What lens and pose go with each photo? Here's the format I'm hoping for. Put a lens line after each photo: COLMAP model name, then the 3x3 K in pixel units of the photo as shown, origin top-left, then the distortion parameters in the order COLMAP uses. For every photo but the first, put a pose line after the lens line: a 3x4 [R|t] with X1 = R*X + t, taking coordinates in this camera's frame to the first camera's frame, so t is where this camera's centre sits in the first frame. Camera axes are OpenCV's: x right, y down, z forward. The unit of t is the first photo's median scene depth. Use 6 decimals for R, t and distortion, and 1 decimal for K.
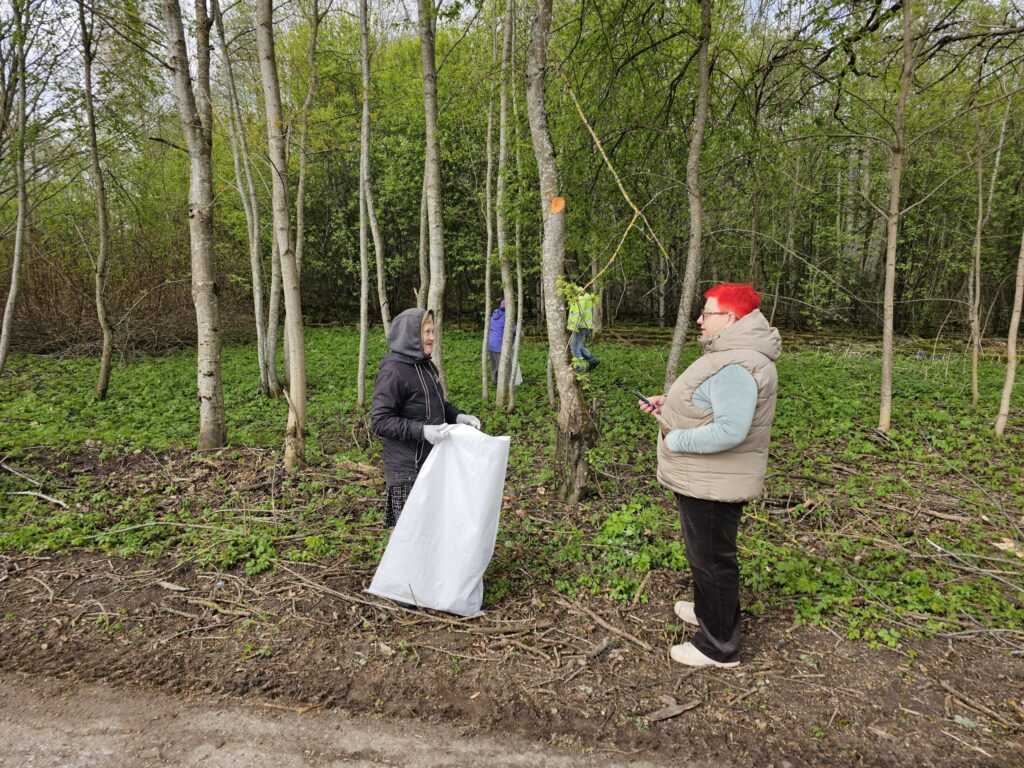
lens RADIAL K [[651.7, 0, 504.1], [0, 651.7, 380.2], [0, 0, 1]] dist [0.039030, -0.031957]
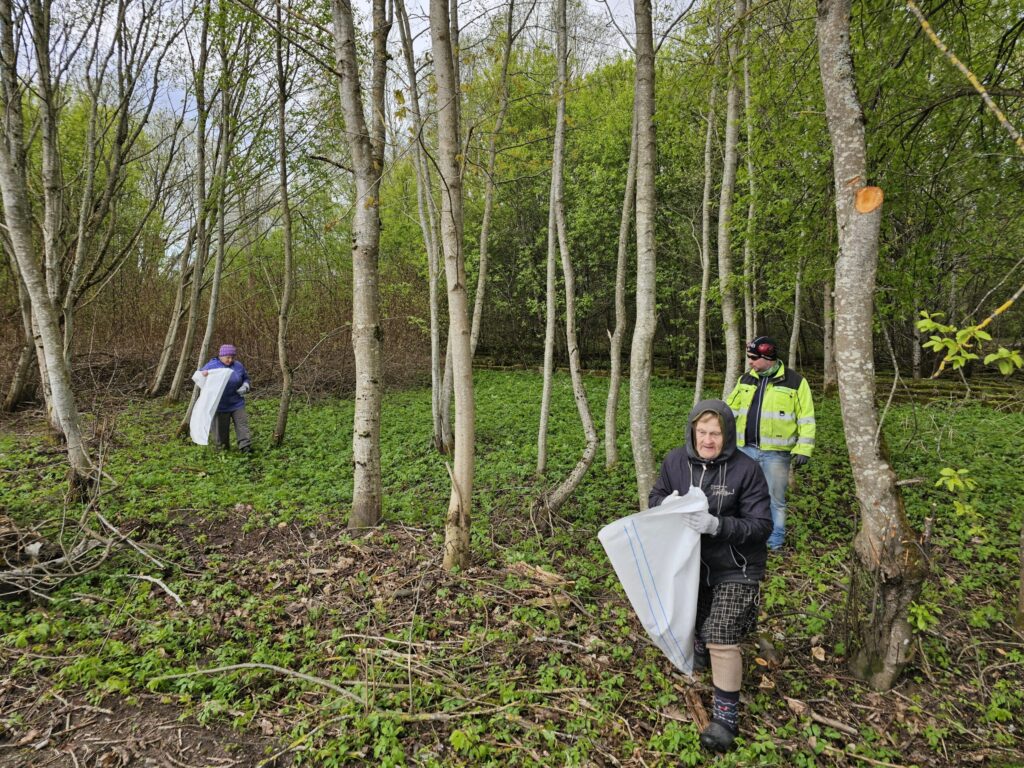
lens RADIAL K [[651.7, 0, 504.1], [0, 651.7, 380.2], [0, 0, 1]] dist [0.039030, -0.031957]
pose [[0.962252, 0.021761, -0.271290, -0.057411], [-0.038090, 0.997756, -0.055070, -0.039284], [0.269483, 0.063325, 0.960921, 0.246031]]
